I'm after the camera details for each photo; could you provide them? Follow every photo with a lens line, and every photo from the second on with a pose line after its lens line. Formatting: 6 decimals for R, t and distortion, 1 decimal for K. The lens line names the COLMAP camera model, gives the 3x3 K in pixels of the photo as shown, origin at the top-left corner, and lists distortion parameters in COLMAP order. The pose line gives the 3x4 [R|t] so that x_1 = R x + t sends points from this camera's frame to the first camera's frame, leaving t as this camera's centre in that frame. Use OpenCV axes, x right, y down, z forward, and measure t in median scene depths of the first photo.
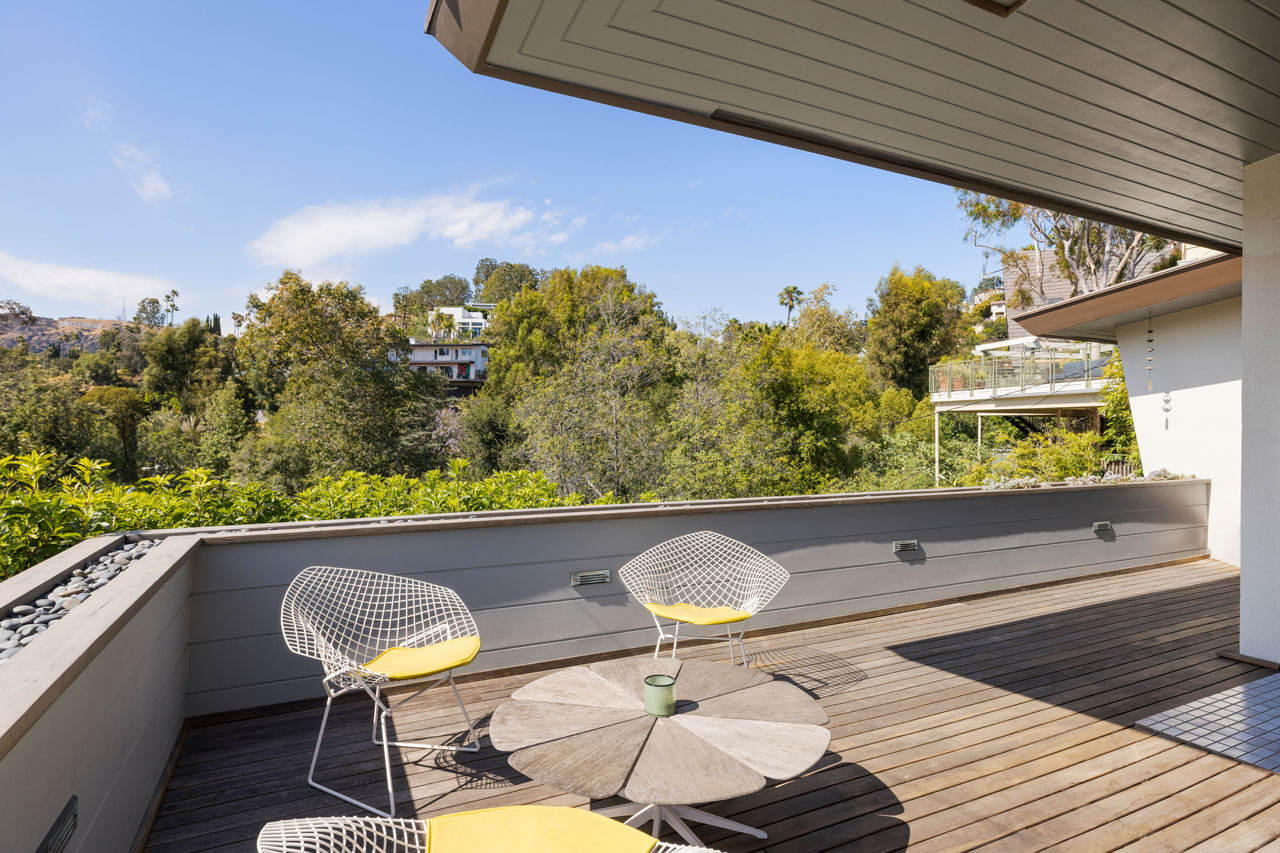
lens RADIAL K [[662.5, 0, 634.5], [0, 662.5, 420.6], [0, 0, 1]] dist [0.002667, 0.000023]
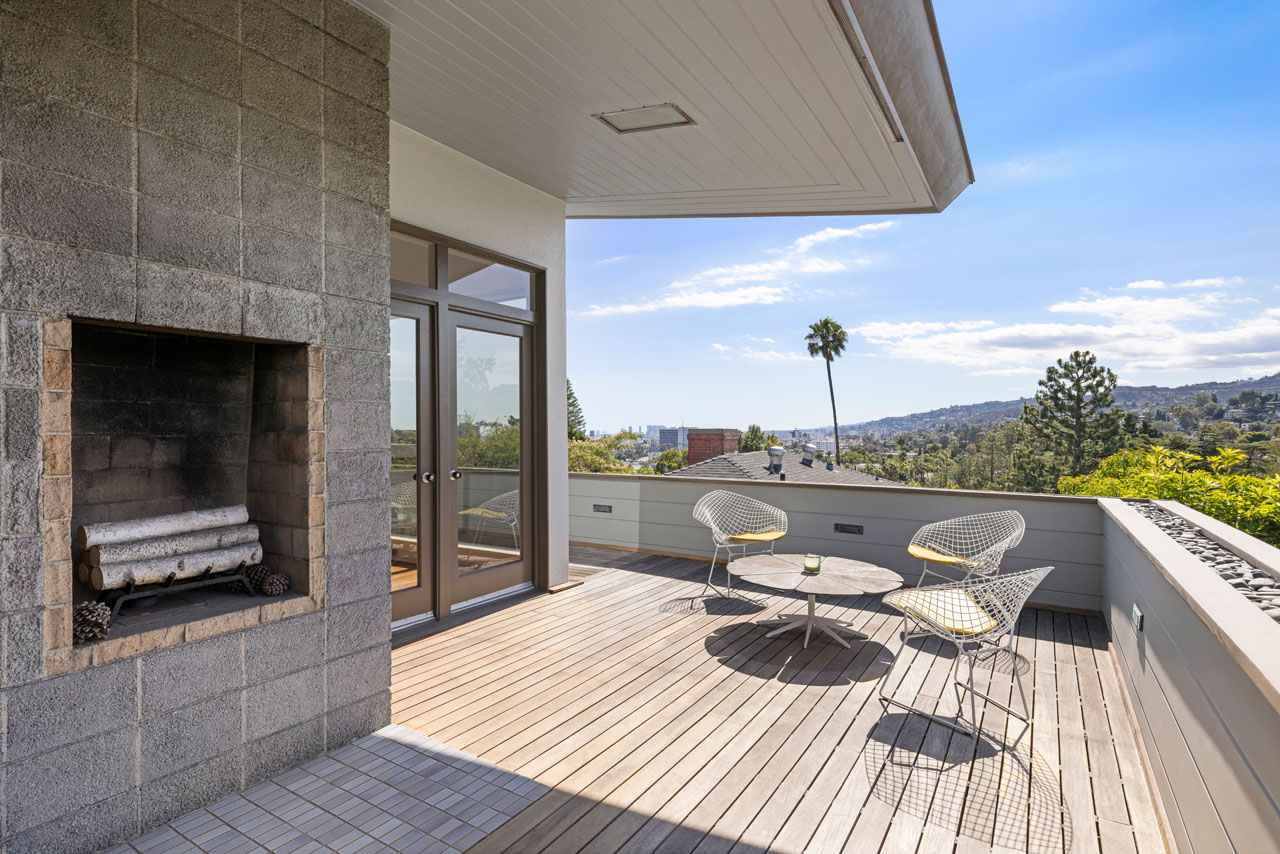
lens RADIAL K [[662.5, 0, 633.6], [0, 662.5, 427.2], [0, 0, 1]] dist [0.002667, 0.000023]
pose [[-0.860351, -0.007612, -0.509645, 0.060372], [0.003624, 0.999772, -0.021050, 0.002657], [0.509689, -0.019957, -0.860127, 0.098535]]
